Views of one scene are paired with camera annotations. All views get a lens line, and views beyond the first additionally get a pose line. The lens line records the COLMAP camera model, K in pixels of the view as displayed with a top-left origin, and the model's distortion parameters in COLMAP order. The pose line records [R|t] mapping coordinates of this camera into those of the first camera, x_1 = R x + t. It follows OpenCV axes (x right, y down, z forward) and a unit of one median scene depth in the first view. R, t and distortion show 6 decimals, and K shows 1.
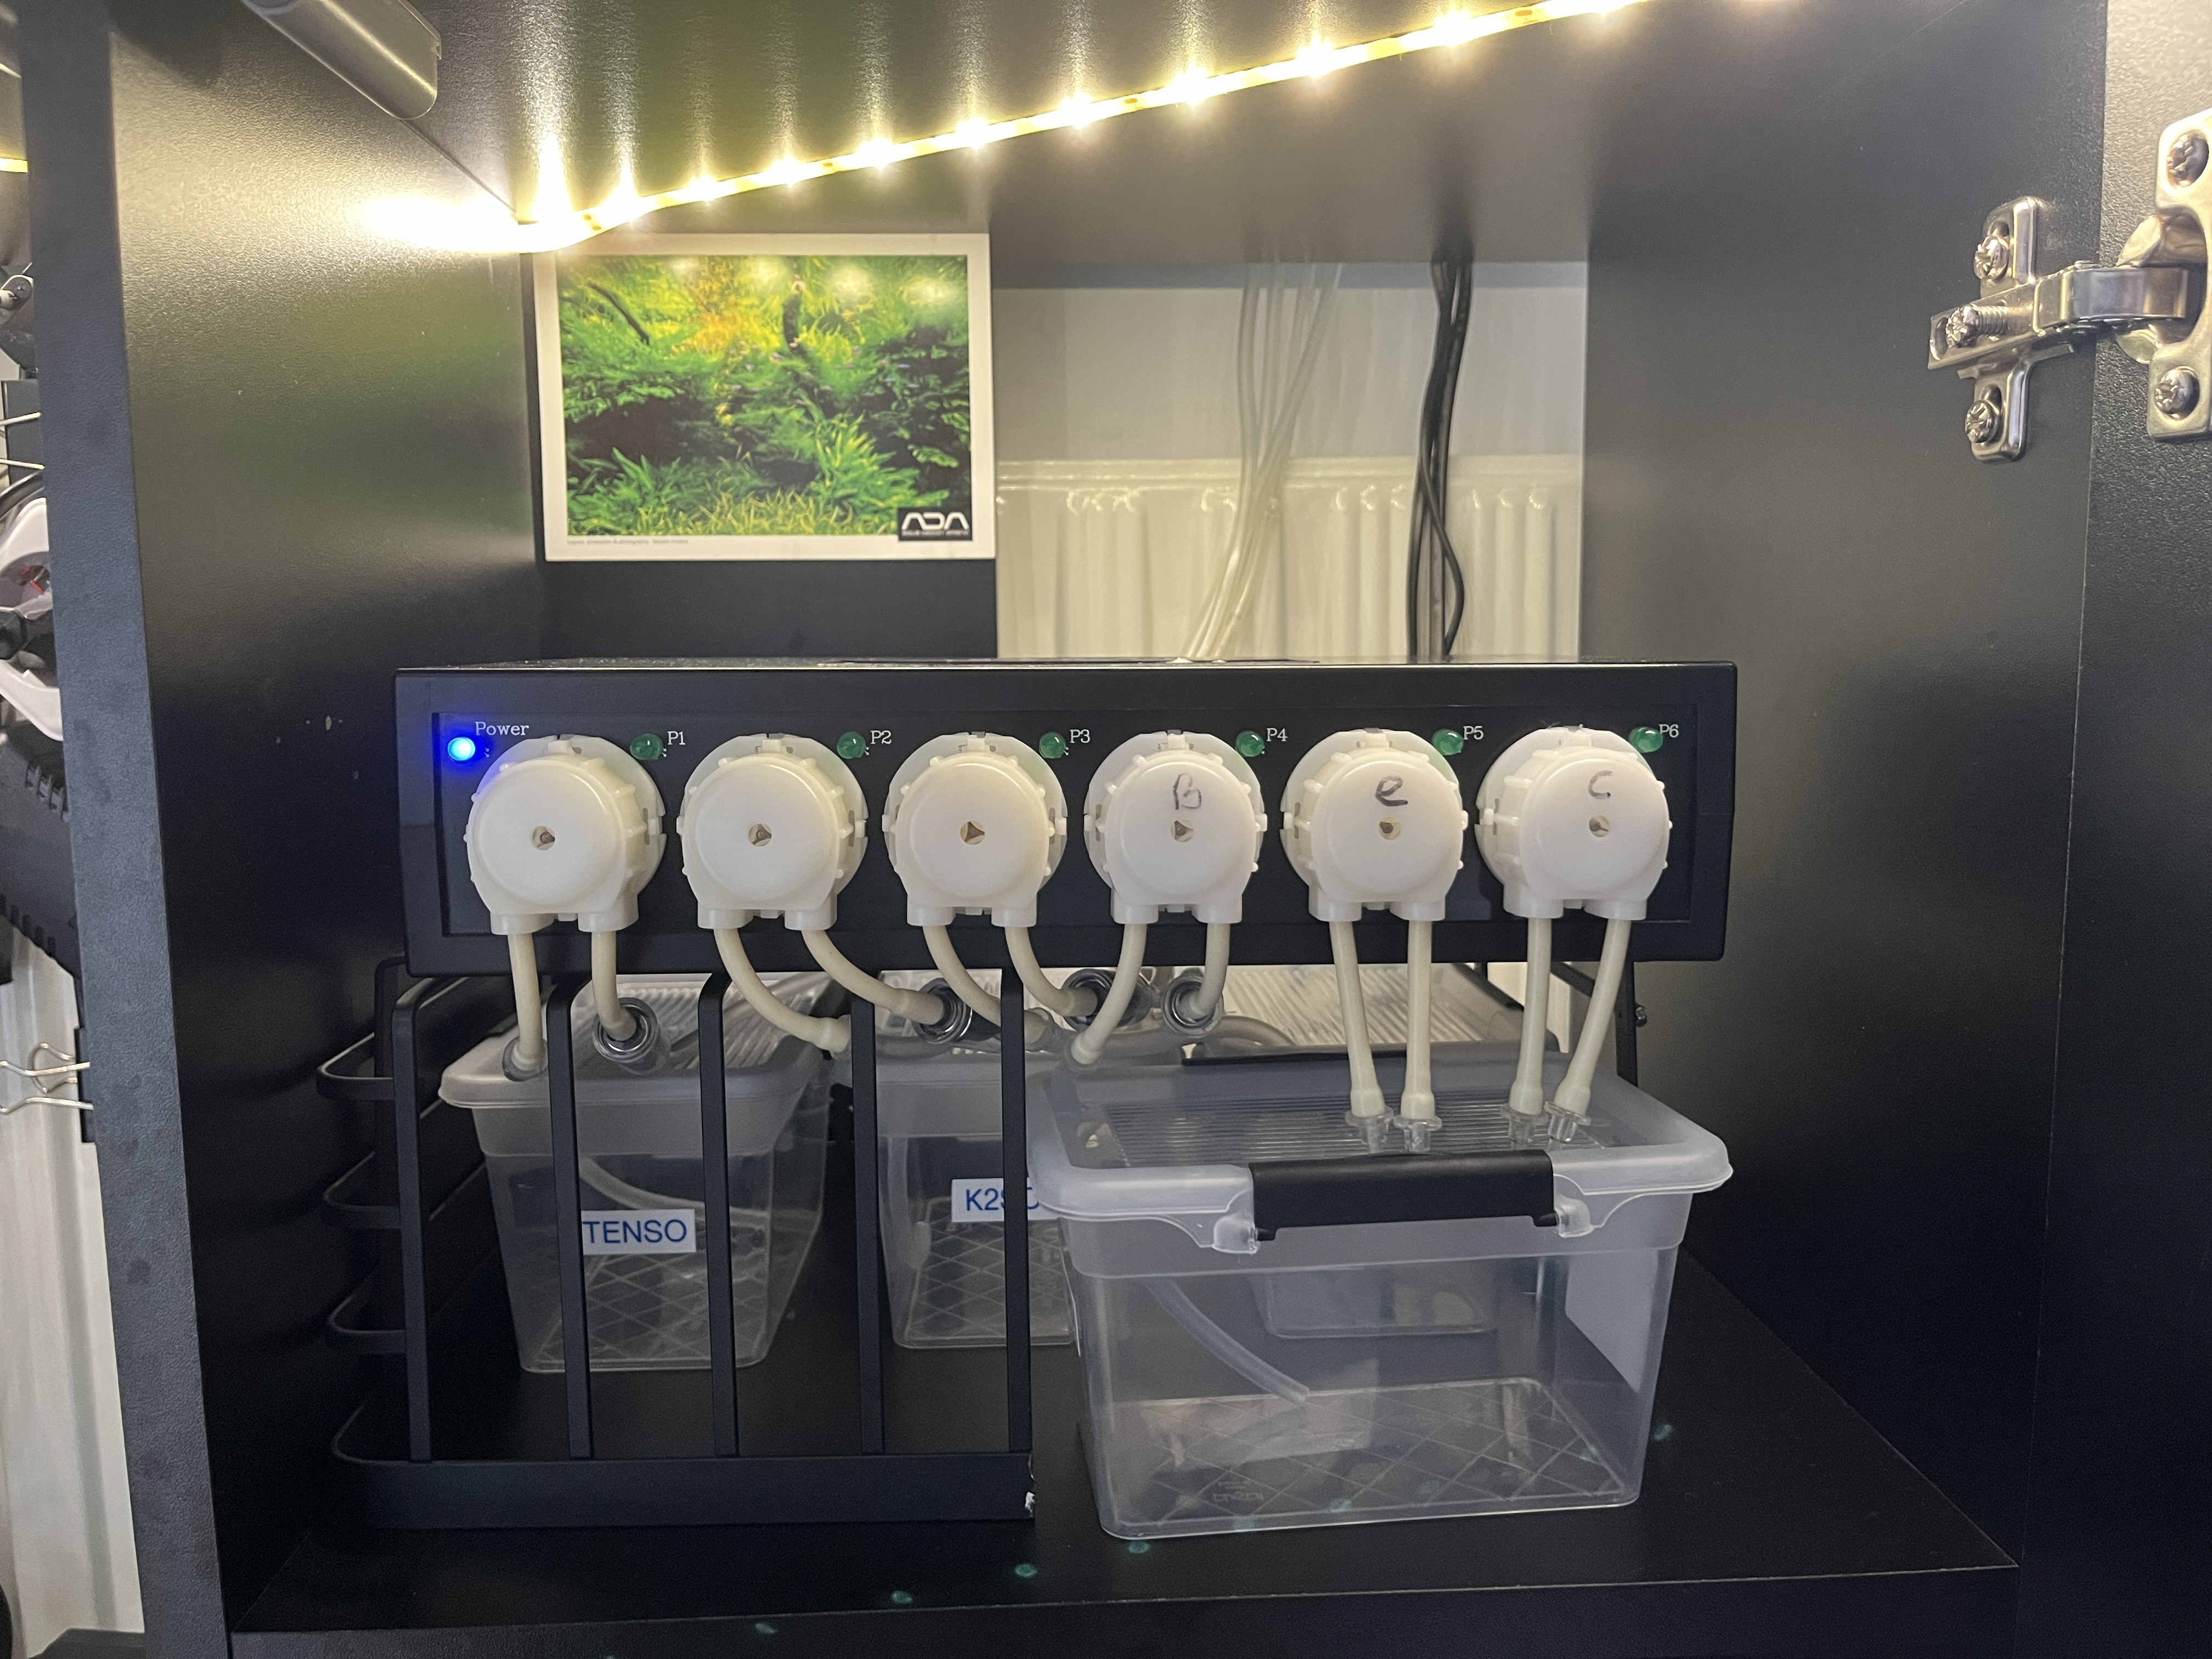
lens RADIAL K [[1694.5, 0, 1243.7], [0, 1694.5, 830.2], [0, 0, 1]] dist [0.074872, -0.225983]
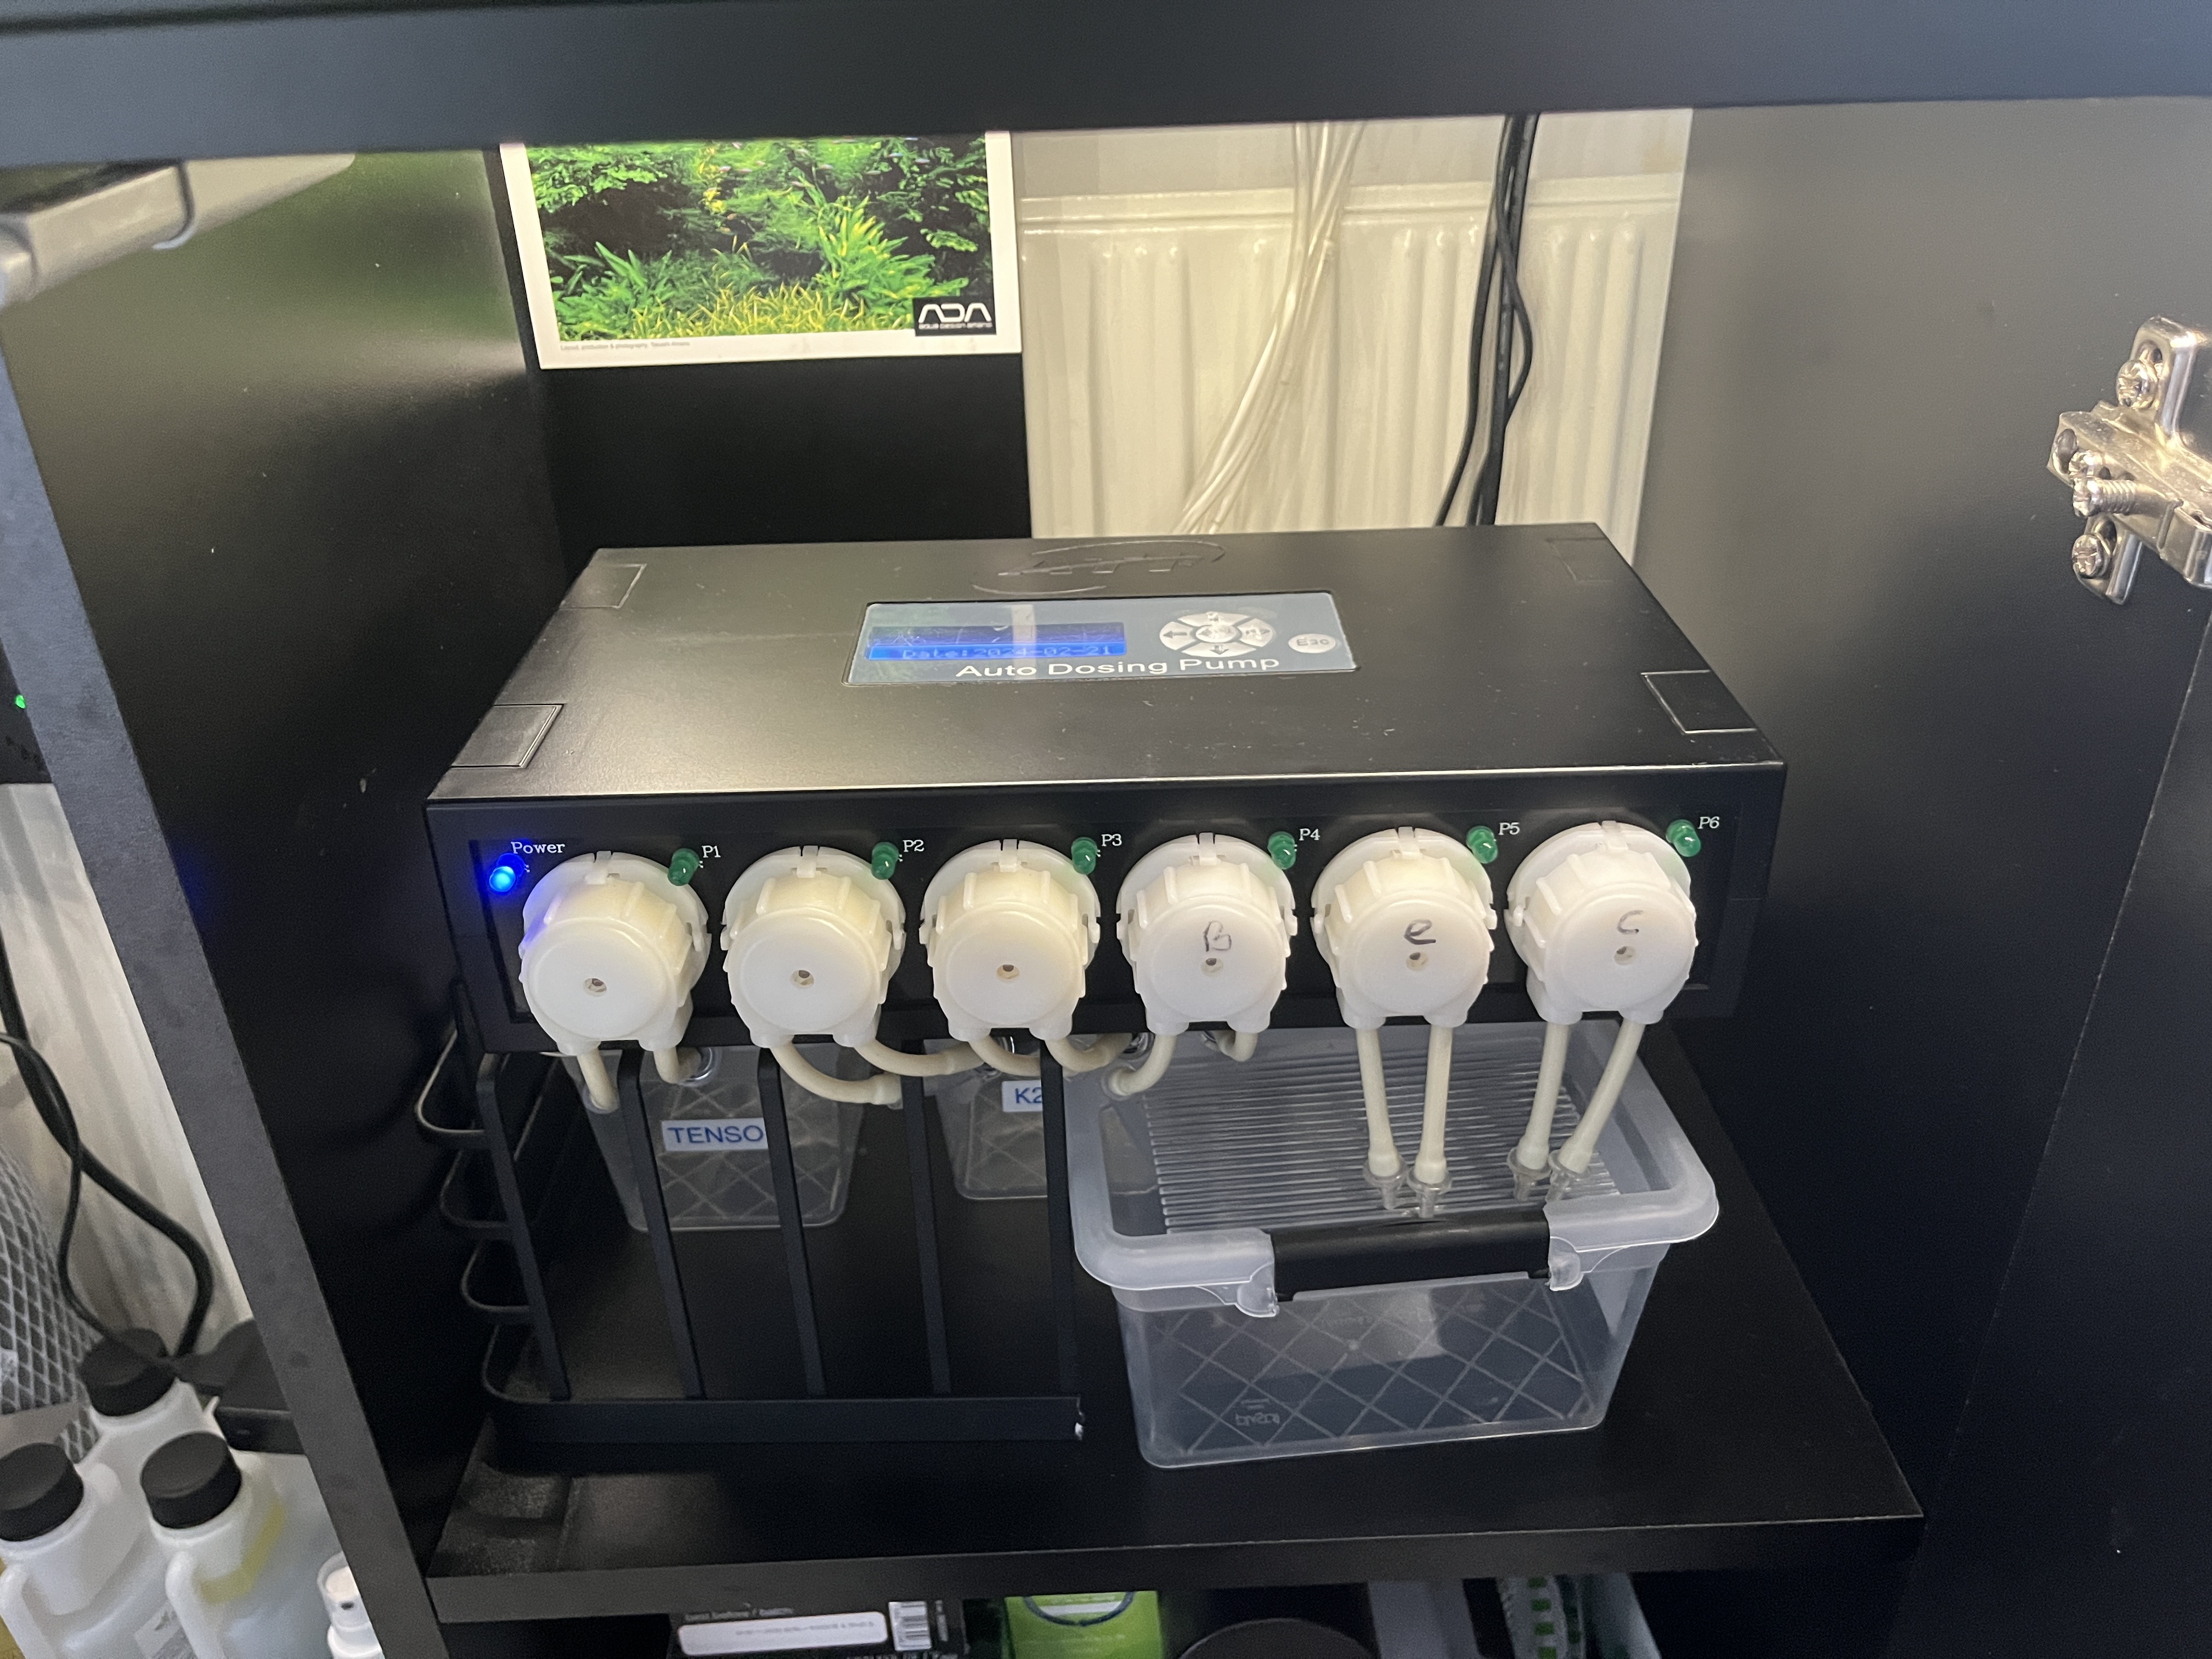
lens RADIAL K [[1714.5, 0, 1254.3], [0, 1714.5, 828.9], [0, 0, 1]] dist [-0.002953, 0.002593]
pose [[0.999488, 0.026333, -0.018160, 0.003264], [-0.017226, 0.921456, 0.388102, -0.293387], [0.026954, -0.387590, 0.921438, 0.052063]]
